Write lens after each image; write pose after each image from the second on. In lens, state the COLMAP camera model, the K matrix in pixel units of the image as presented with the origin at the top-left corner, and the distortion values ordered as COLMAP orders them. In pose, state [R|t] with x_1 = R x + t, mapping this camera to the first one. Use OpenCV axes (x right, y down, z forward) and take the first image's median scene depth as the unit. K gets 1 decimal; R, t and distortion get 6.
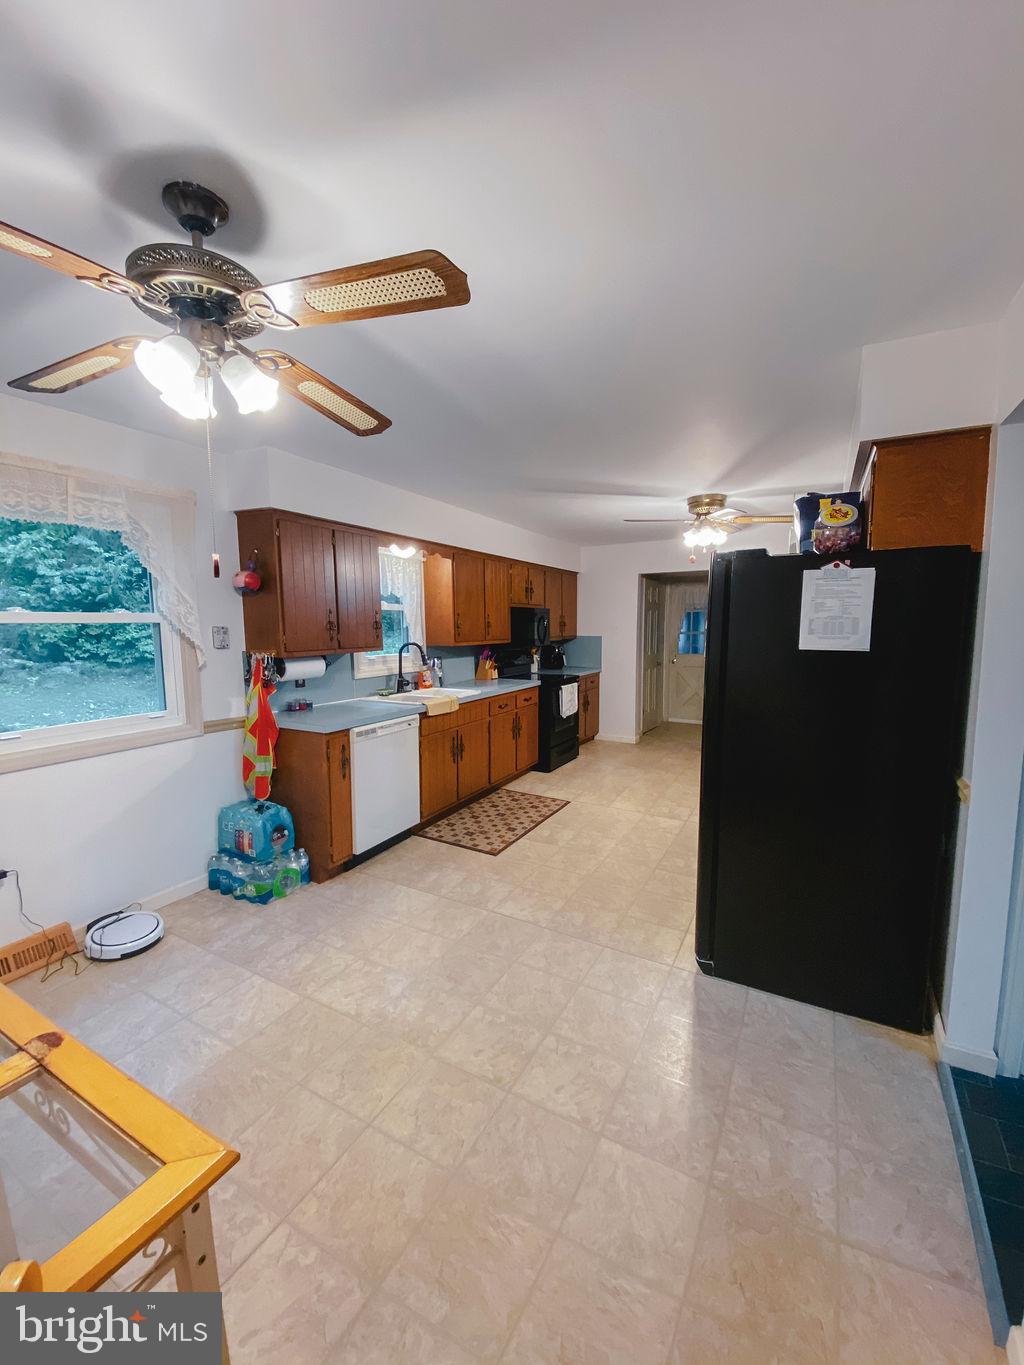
lens RADIAL K [[550.0, 0, 505.7], [0, 550.0, 684.2], [0, 0, 1]] dist [0.029465, -0.026067]
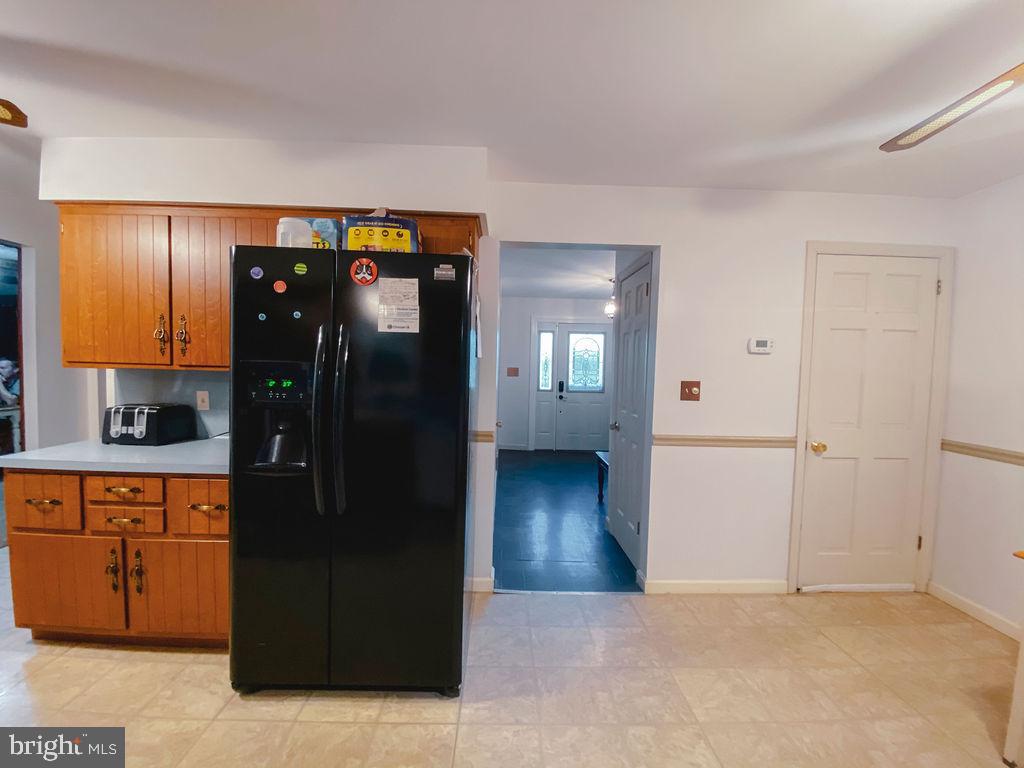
lens RADIAL K [[412.6, 0, 512.7], [0, 412.6, 386.2], [0, 0, 1]] dist [0.029465, -0.026067]
pose [[-0.503688, -0.043852, 0.862772, -0.150641], [0.076218, 0.992560, 0.094945, -0.037488], [-0.860517, 0.113582, -0.496598, 0.637552]]
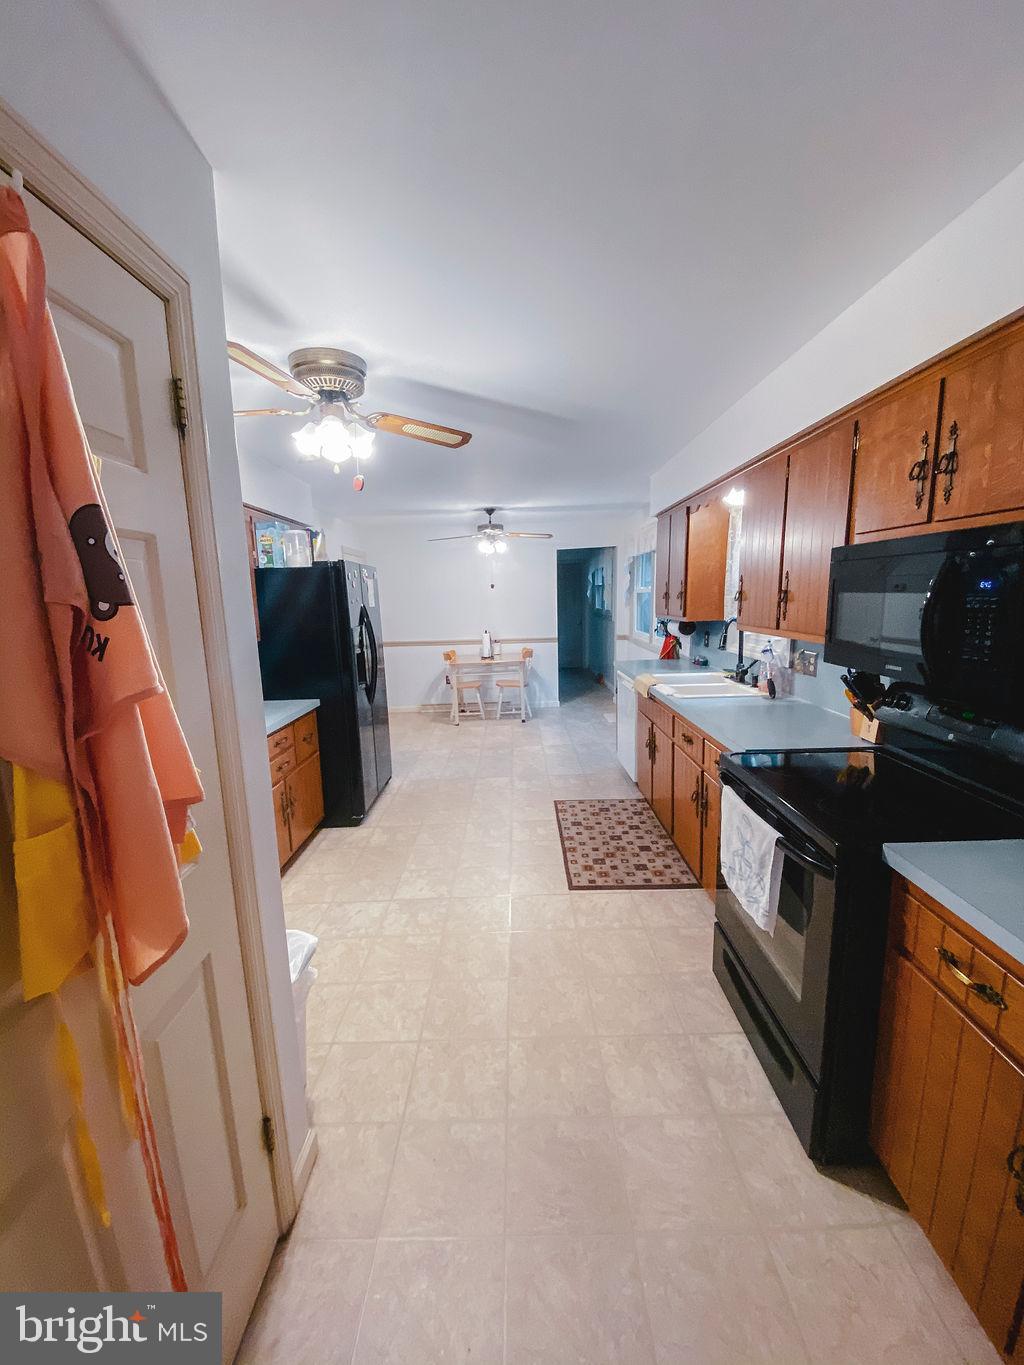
lens RADIAL K [[550.0, 0, 505.7], [0, 550.0, 684.2], [0, 0, 1]] dist [0.029465, -0.026067]
pose [[-0.879991, 0.111786, -0.461650, 0.453162], [-0.013303, 0.965731, 0.259204, -0.175674], [0.474805, 0.234238, -0.848347, 1.471027]]
